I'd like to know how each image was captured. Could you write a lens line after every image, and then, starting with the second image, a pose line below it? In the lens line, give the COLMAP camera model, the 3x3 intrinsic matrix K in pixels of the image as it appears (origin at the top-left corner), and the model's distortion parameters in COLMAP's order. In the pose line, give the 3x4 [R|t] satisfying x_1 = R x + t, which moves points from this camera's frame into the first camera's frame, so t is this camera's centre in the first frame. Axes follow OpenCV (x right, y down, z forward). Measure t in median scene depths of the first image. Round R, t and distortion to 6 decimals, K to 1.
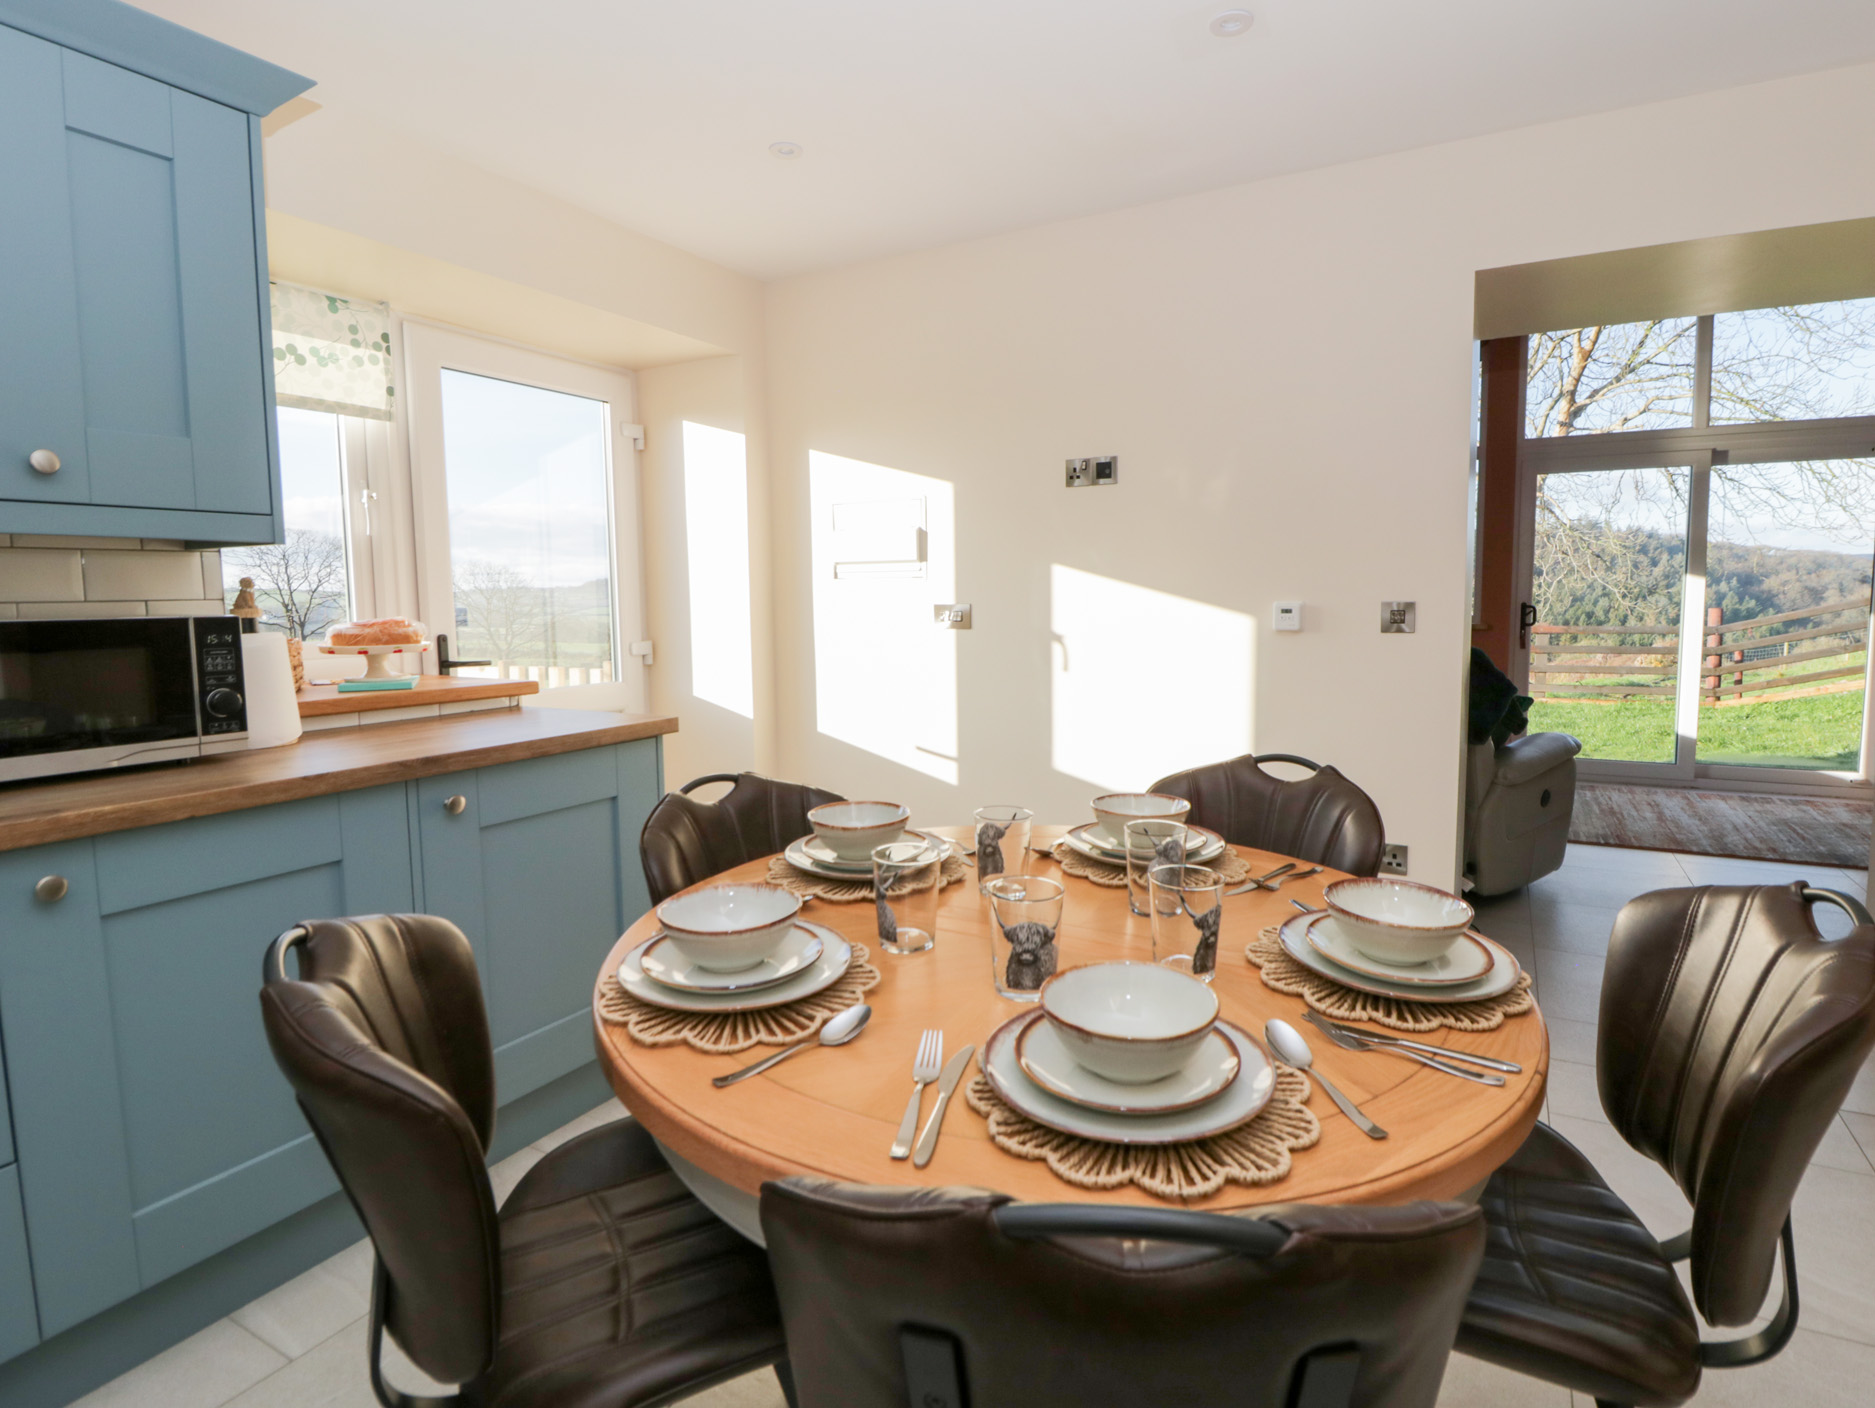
lens RADIAL K [[1005.1, 0, 958.6], [0, 1005.1, 683.2], [0, 0, 1]] dist [-0.002029, -0.014115]
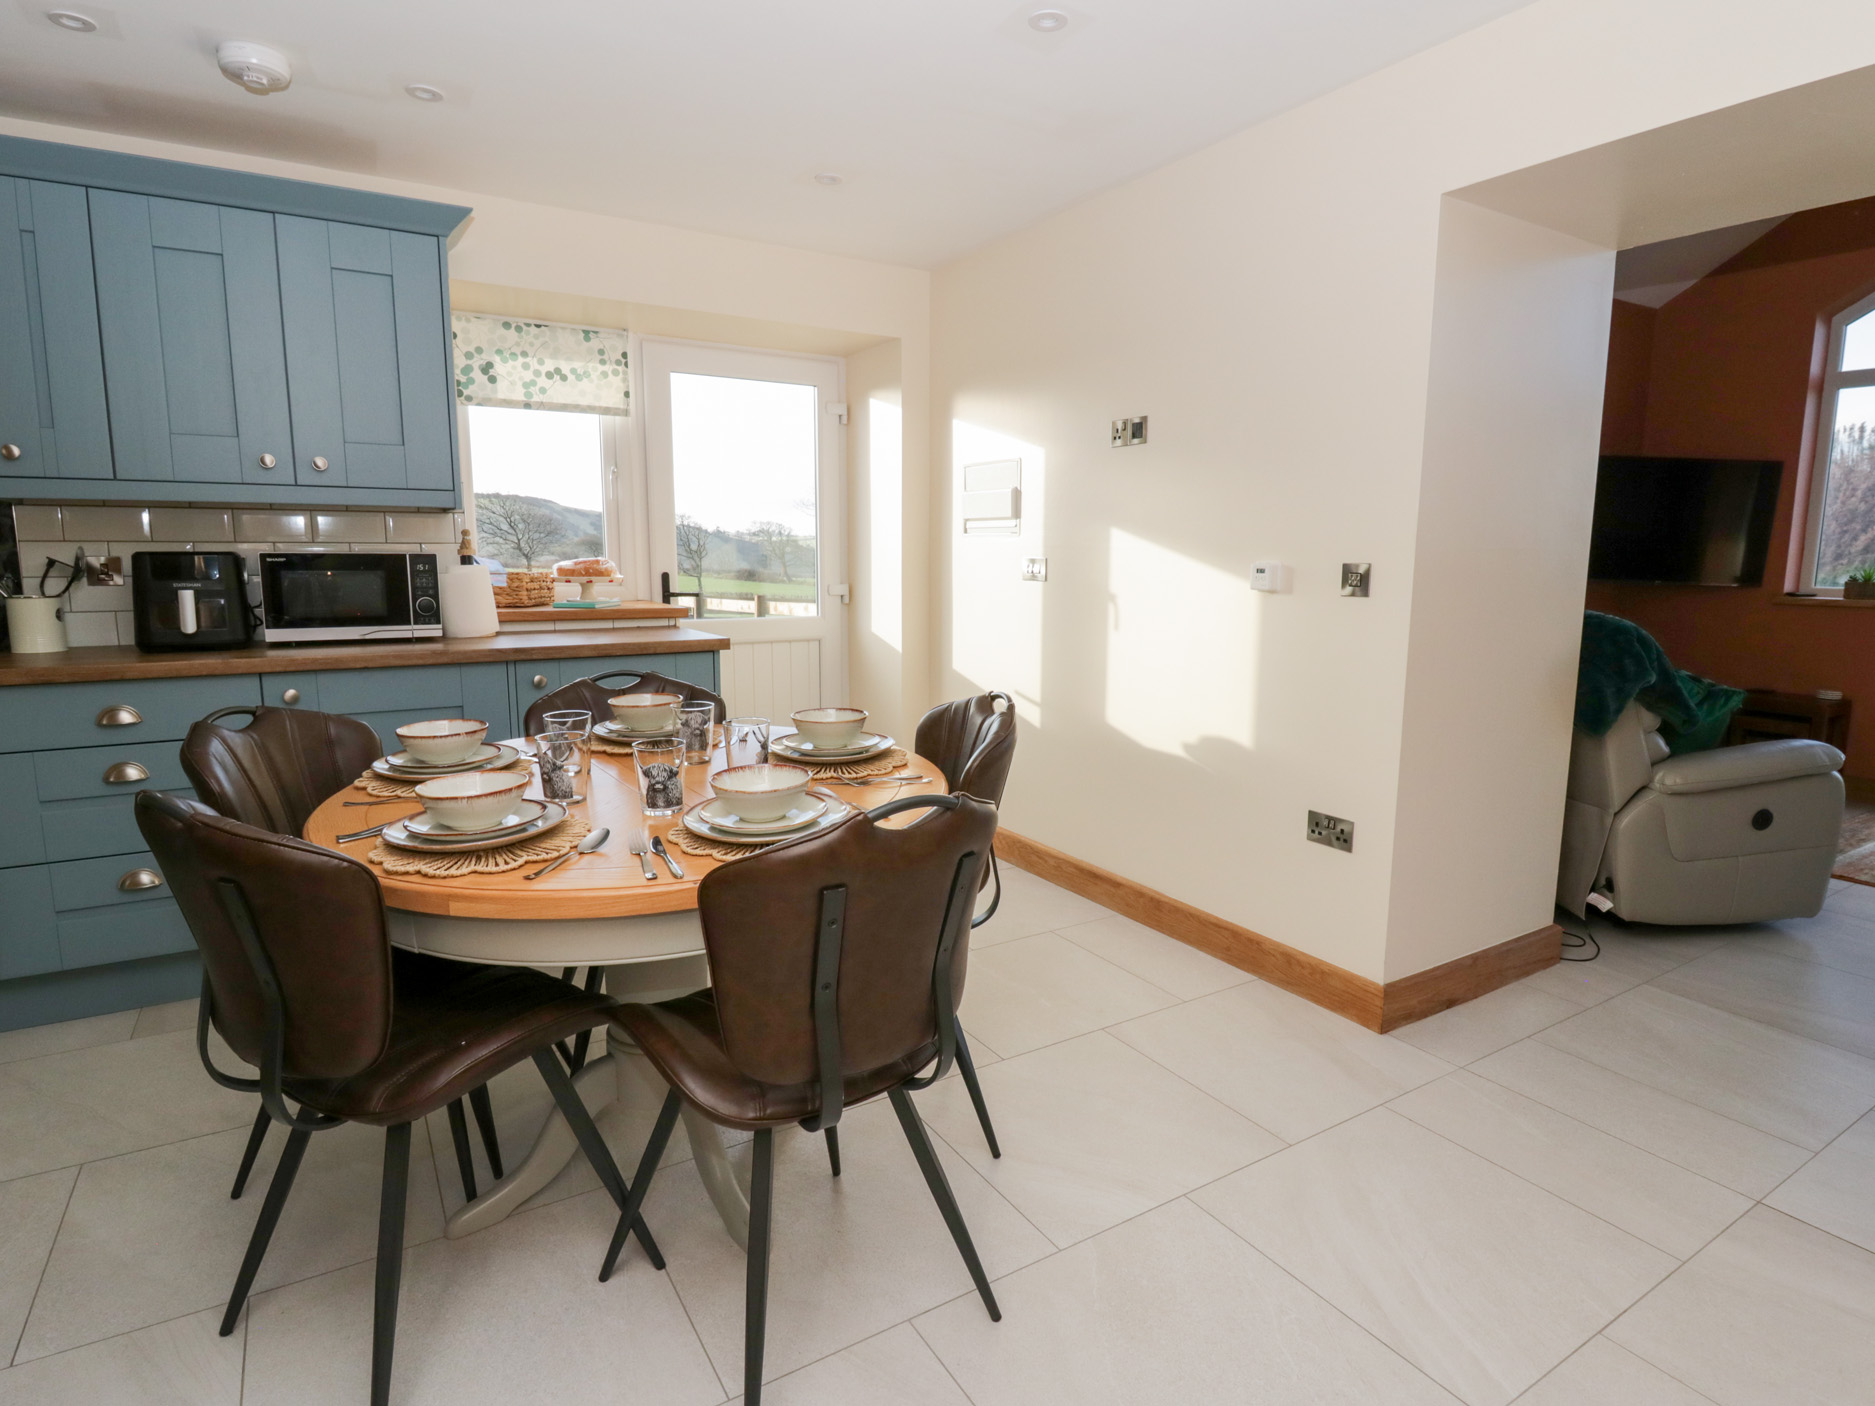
lens RADIAL K [[1040.3, 0, 930.9], [0, 1040.3, 706.1], [0, 0, 1]] dist [-0.000976, -0.002438]
pose [[0.860985, 0.091351, -0.500360, 0.554664], [-0.059827, 0.995099, 0.078729, -0.000688], [0.505099, -0.037849, 0.862231, -0.044692]]
